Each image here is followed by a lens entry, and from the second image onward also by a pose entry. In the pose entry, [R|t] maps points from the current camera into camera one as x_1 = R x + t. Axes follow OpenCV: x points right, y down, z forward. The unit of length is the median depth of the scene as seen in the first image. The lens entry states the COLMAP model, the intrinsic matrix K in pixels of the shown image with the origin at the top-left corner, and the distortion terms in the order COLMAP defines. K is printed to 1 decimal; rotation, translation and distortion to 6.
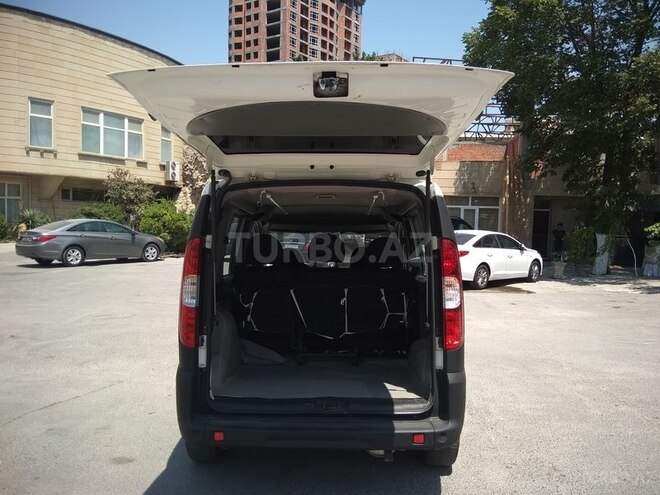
lens RADIAL K [[530.3, 0, 334.5], [0, 530.3, 248.8], [0, 0, 1]] dist [0.056065, -0.099053]
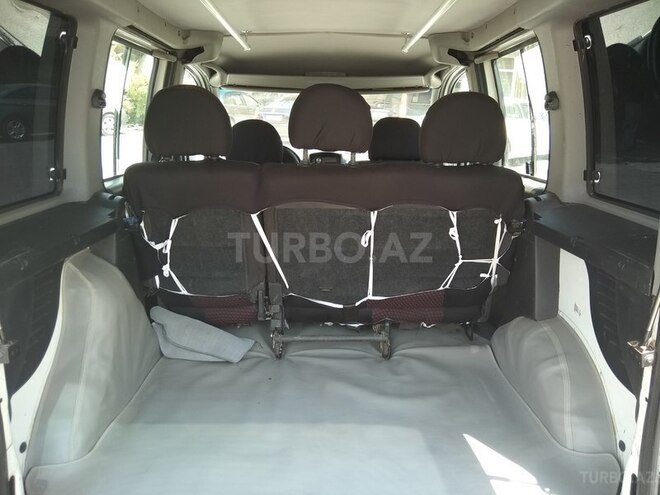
lens RADIAL K [[533.1, 0, 332.3], [0, 533.1, 252.8], [0, 0, 1]] dist [0.059320, -0.106719]
pose [[0.999839, -0.004340, 0.017411, -0.020919], [0.000036, 0.970802, 0.239882, -0.000037], [-0.017944, -0.239843, 0.970646, 0.533015]]
